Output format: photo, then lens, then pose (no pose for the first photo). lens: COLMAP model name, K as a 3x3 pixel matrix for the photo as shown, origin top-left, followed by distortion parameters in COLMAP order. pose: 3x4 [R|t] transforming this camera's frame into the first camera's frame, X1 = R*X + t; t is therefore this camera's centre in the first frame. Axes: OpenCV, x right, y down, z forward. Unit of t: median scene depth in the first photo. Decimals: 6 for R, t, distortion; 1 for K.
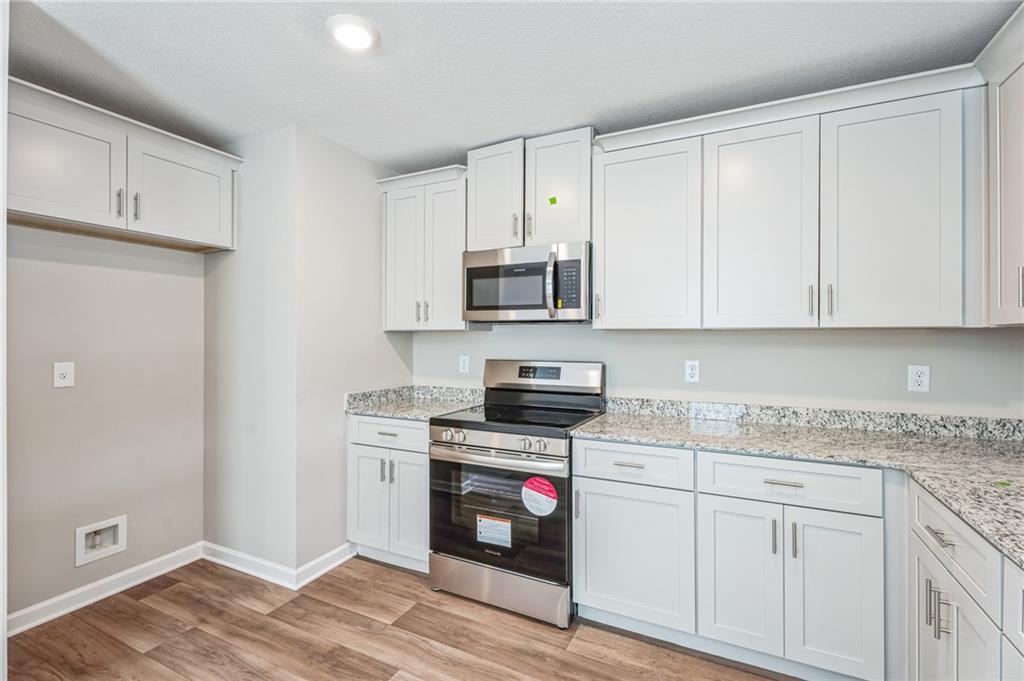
lens RADIAL K [[455.0, 0, 512.6], [0, 455.0, 336.7], [0, 0, 1]] dist [0.001912, 0.000229]
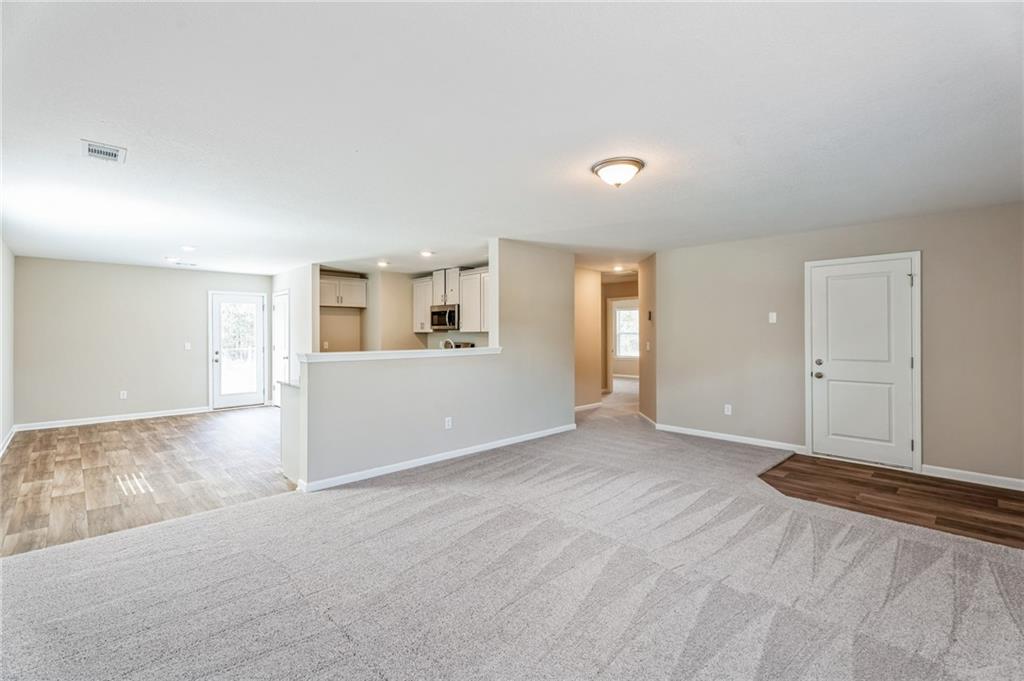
lens RADIAL K [[455.0, 0, 512.6], [0, 455.0, 336.7], [0, 0, 1]] dist [0.001912, 0.000229]
pose [[0.940314, -0.002369, -0.340300, 1.585056], [0.005533, 0.999950, 0.008328, -0.008496], [0.340263, -0.009713, 0.940280, -1.830390]]
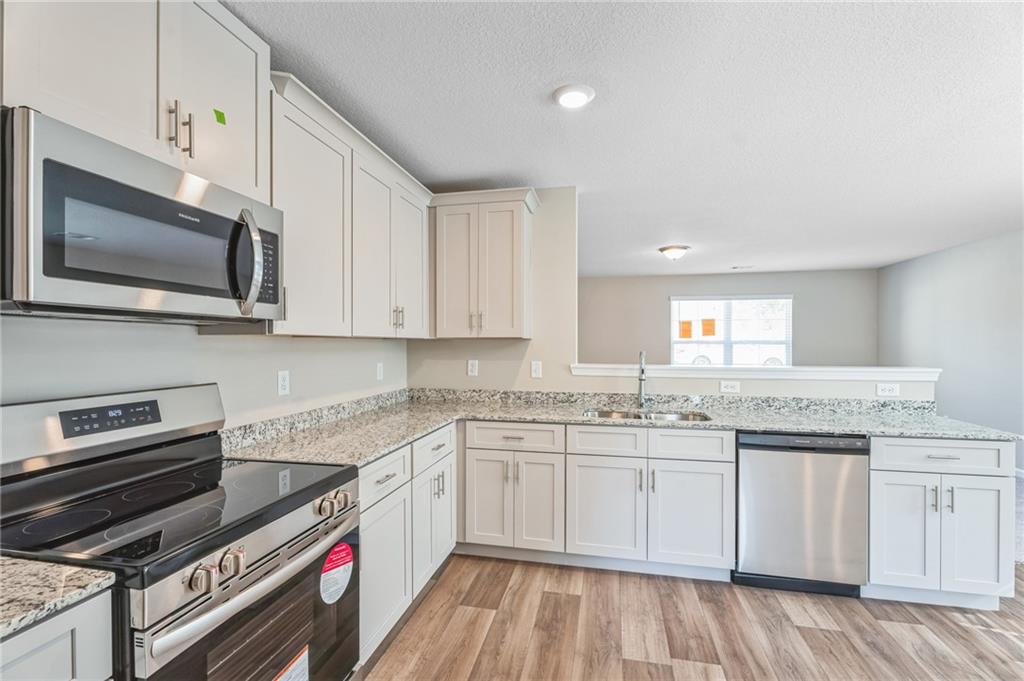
lens RADIAL K [[458.4, 0, 510.5], [0, 458.4, 343.8], [0, 0, 1]] dist [0.001627, 0.000310]
pose [[-0.237793, -0.002331, 0.971313, -0.611852], [-0.001368, 0.999997, 0.002065, -0.003395], [-0.971315, -0.000837, -0.237796, 0.805213]]
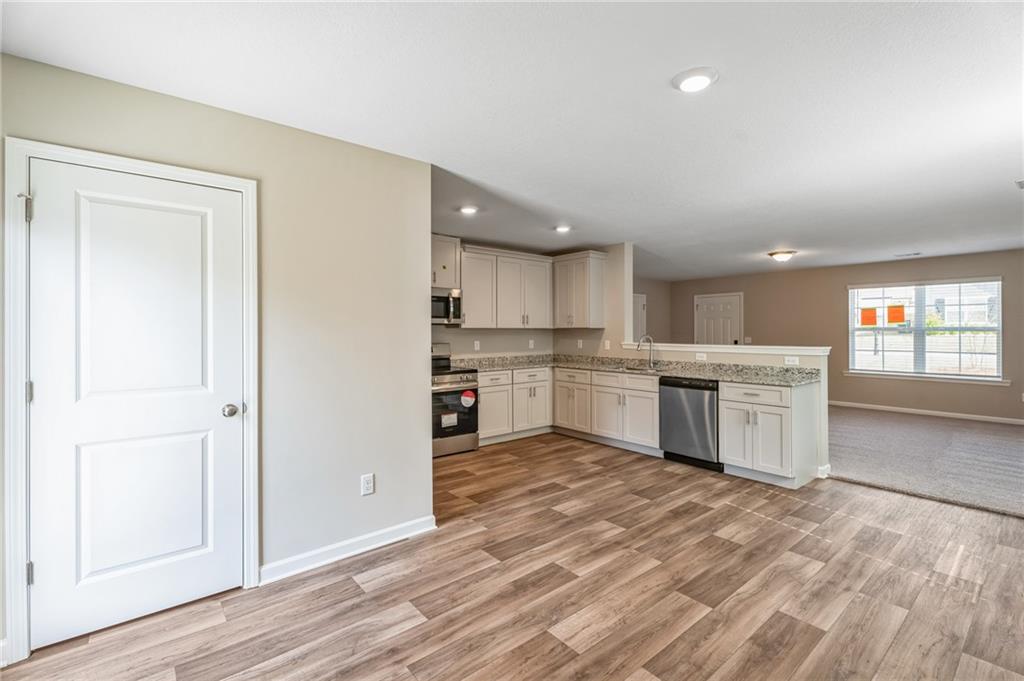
lens RADIAL K [[460.0, 0, 516.0], [0, 460.0, 328.9], [0, 0, 1]] dist [0.002608, 0.000790]
pose [[0.404871, 0.002246, 0.914371, -1.805349], [0.001023, 0.999995, -0.002909, -0.005064], [-0.914373, 0.002113, 0.404867, -0.179404]]
